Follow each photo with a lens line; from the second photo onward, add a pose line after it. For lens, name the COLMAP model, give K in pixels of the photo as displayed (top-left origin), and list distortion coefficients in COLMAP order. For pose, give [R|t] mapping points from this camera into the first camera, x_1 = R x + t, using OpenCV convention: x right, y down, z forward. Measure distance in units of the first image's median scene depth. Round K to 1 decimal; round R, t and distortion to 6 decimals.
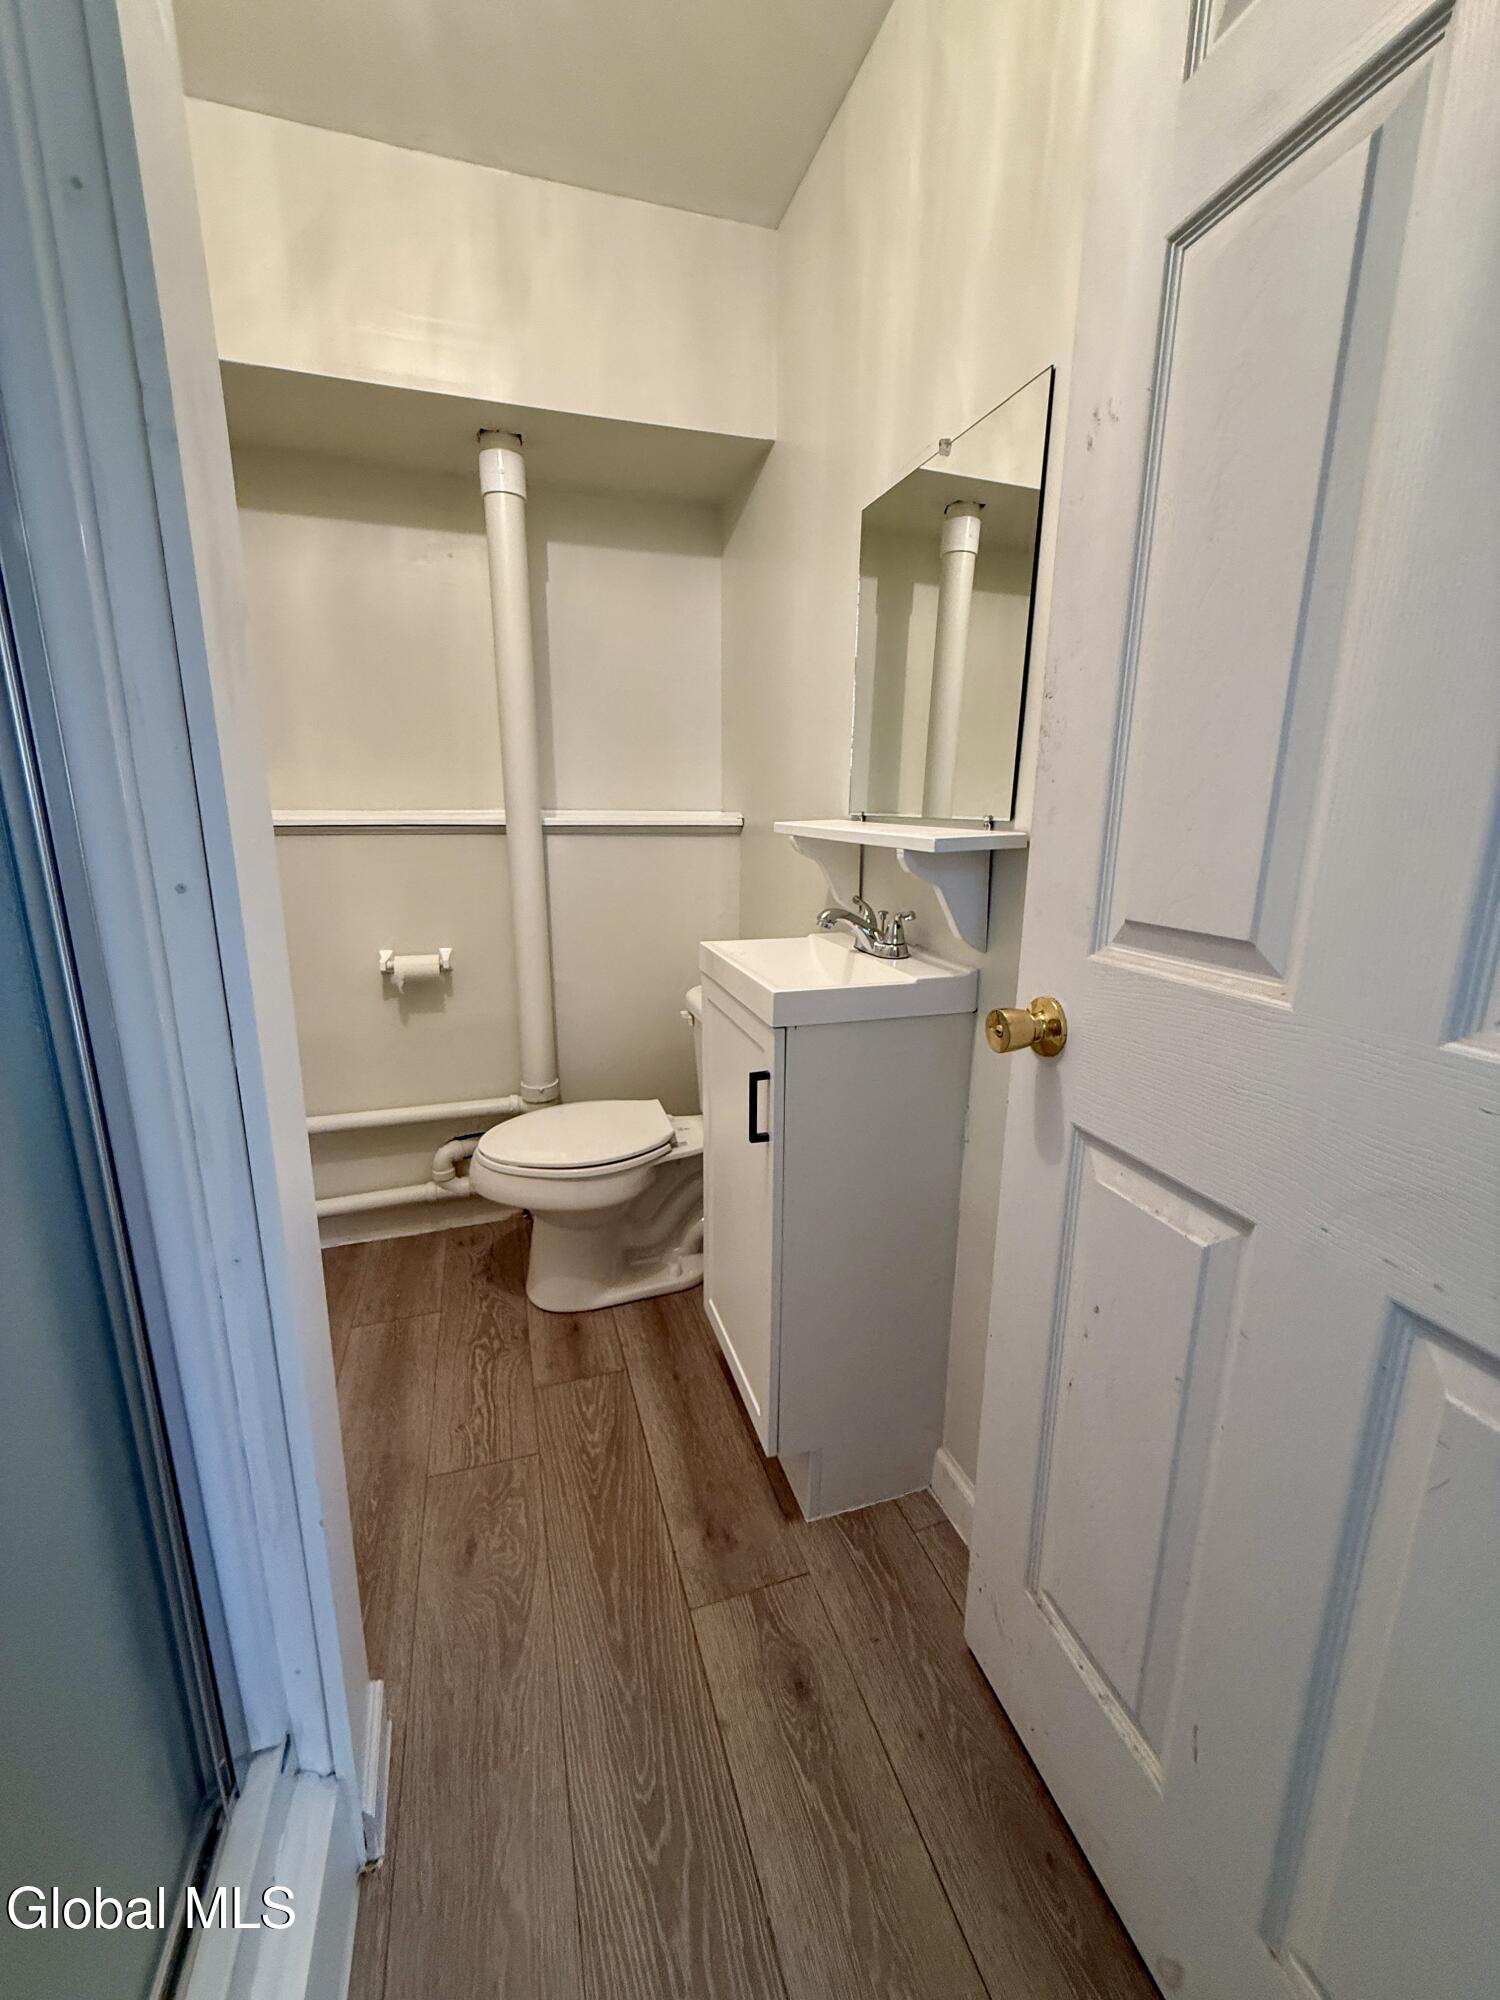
lens RADIAL K [[796.3, 0, 750.3], [0, 796.3, 997.6], [0, 0, 1]] dist [-0.001246, 0.000540]
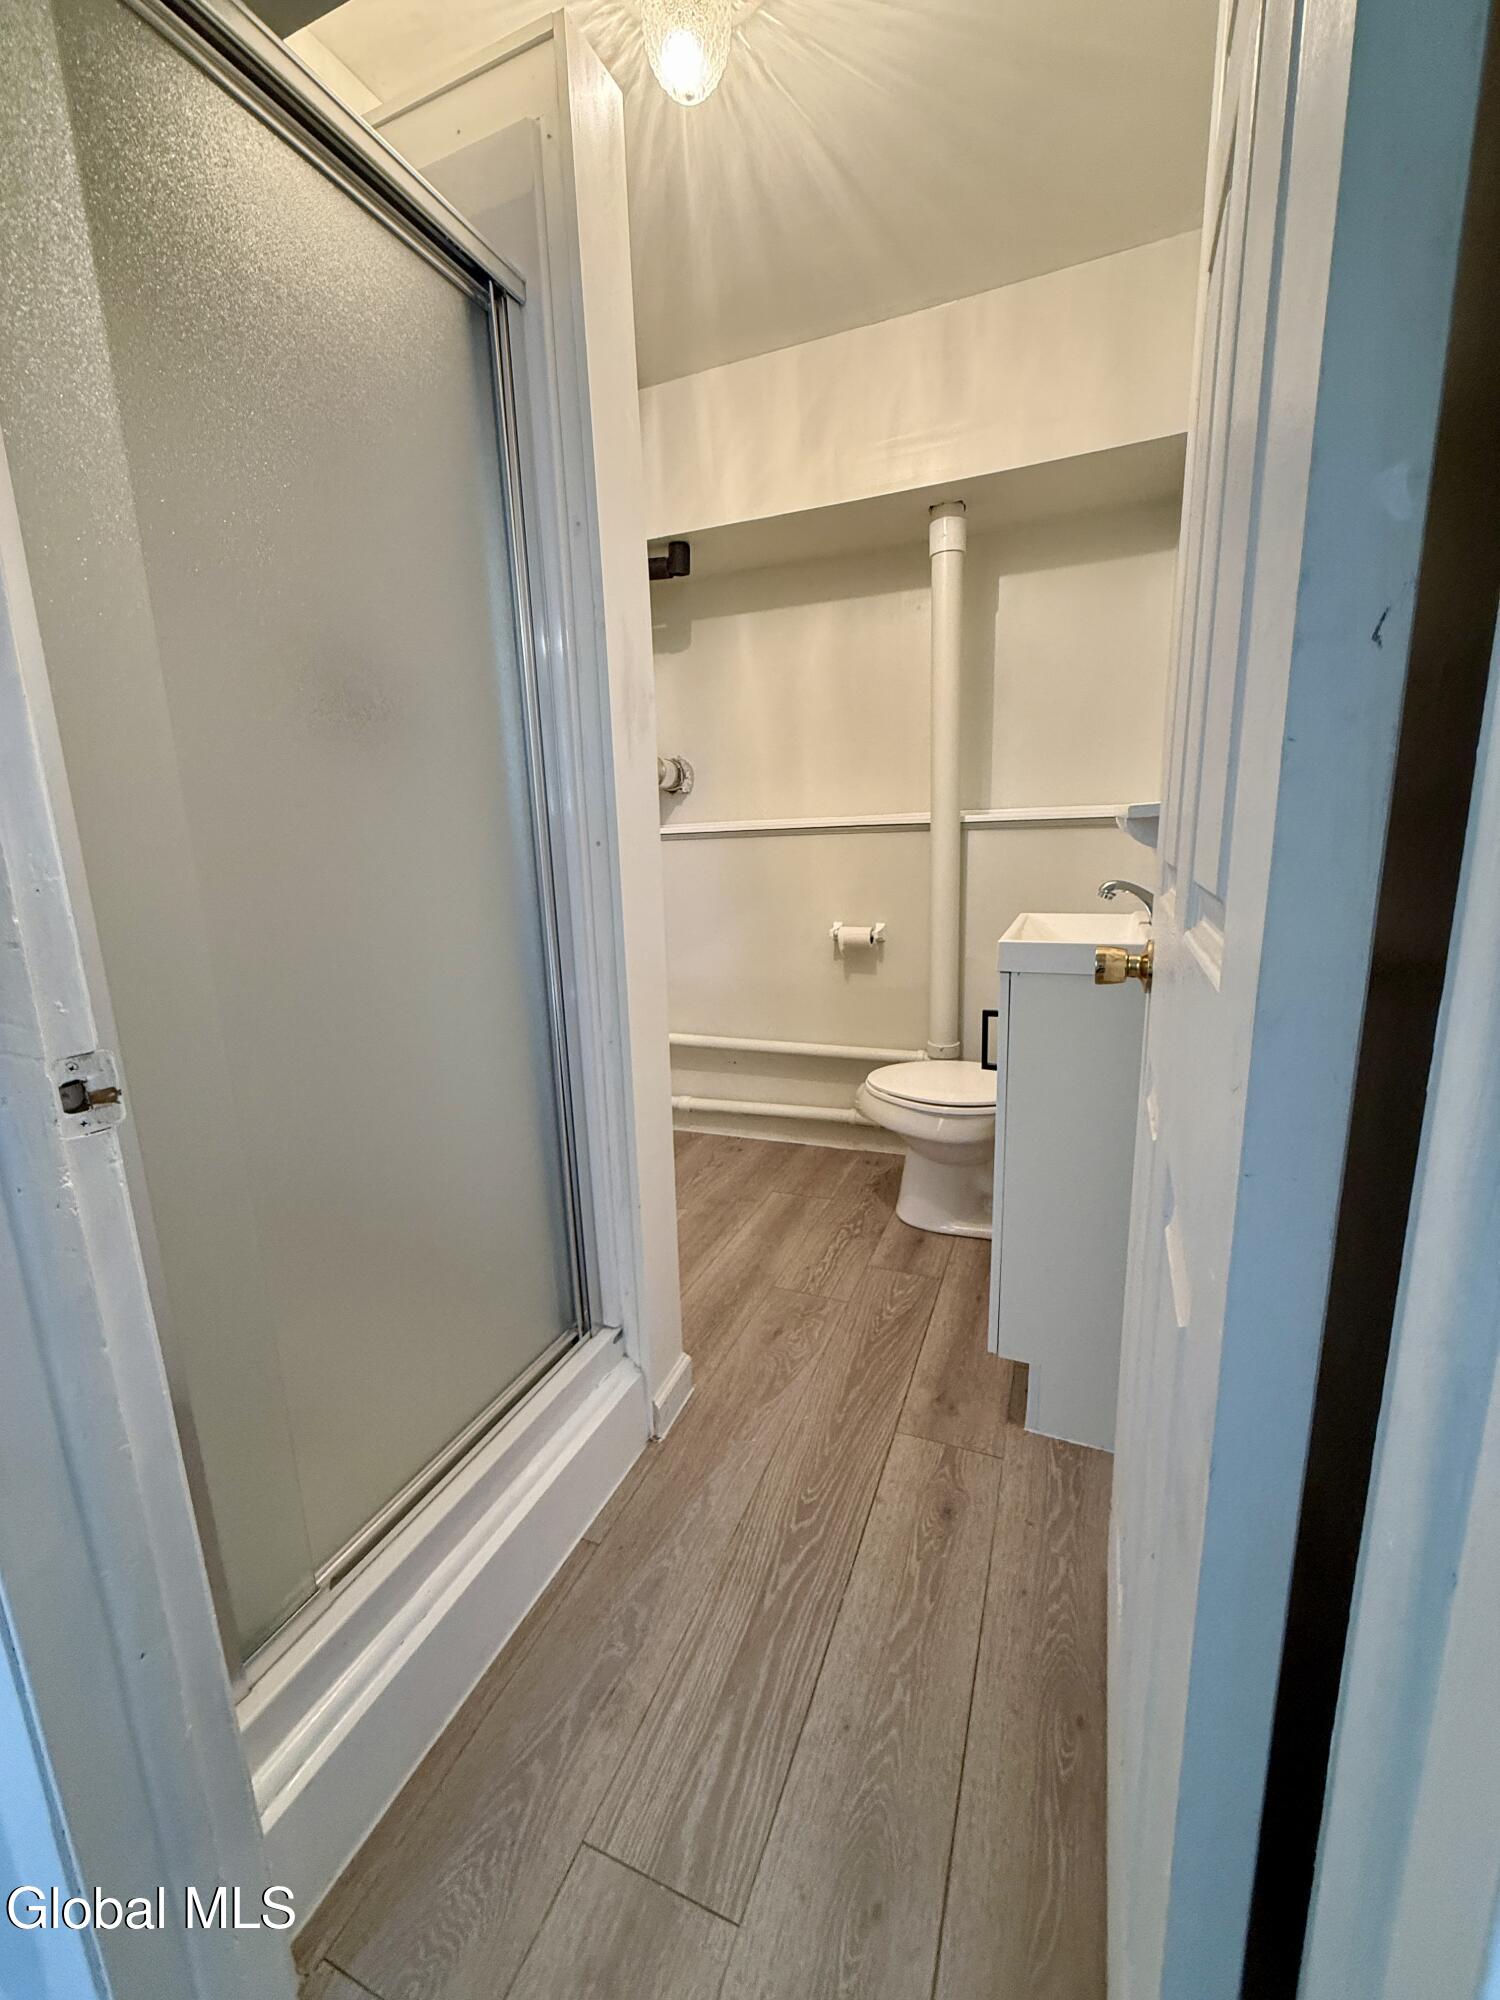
lens RADIAL K [[796.3, 0, 749.2], [0, 796.3, 998.7], [0, 0, 1]] dist [-0.001246, 0.000540]
pose [[0.760529, 0.103023, -0.641078, 0.350407], [-0.113983, 0.993183, 0.024386, 0.061963], [0.639221, 0.054526, 0.767088, -0.109176]]
